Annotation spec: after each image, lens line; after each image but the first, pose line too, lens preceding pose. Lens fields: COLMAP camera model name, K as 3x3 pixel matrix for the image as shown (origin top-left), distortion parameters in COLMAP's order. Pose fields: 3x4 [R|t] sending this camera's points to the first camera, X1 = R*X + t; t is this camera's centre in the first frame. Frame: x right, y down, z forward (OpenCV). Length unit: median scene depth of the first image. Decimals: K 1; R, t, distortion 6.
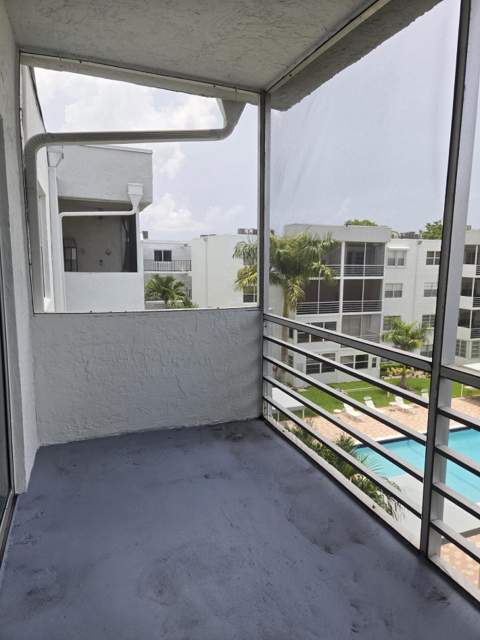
lens RADIAL K [[425.3, 0, 240.0], [0, 425.3, 320.0], [0, 0, 1]] dist [0.006897, 0.001088]
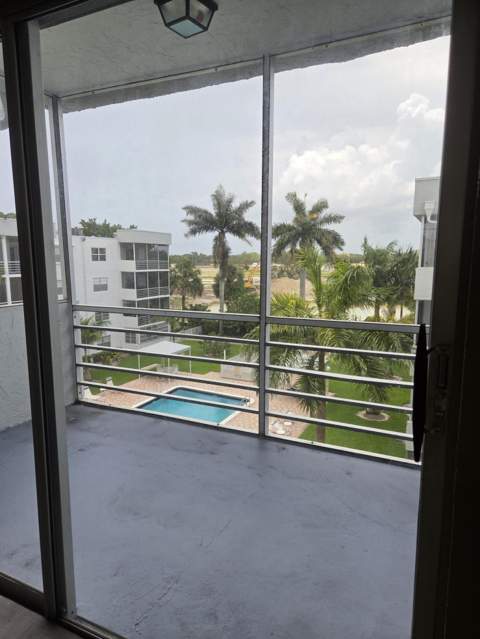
lens RADIAL K [[419.7, 0, 240.0], [0, 419.7, 319.5], [0, 0, 1]] dist [0.086385, 0.000922]
pose [[0.727495, -0.104384, 0.678126, -0.393688], [0.099227, 0.993975, 0.046553, 0.013076], [-0.678900, 0.033421, 0.733470, -0.087984]]
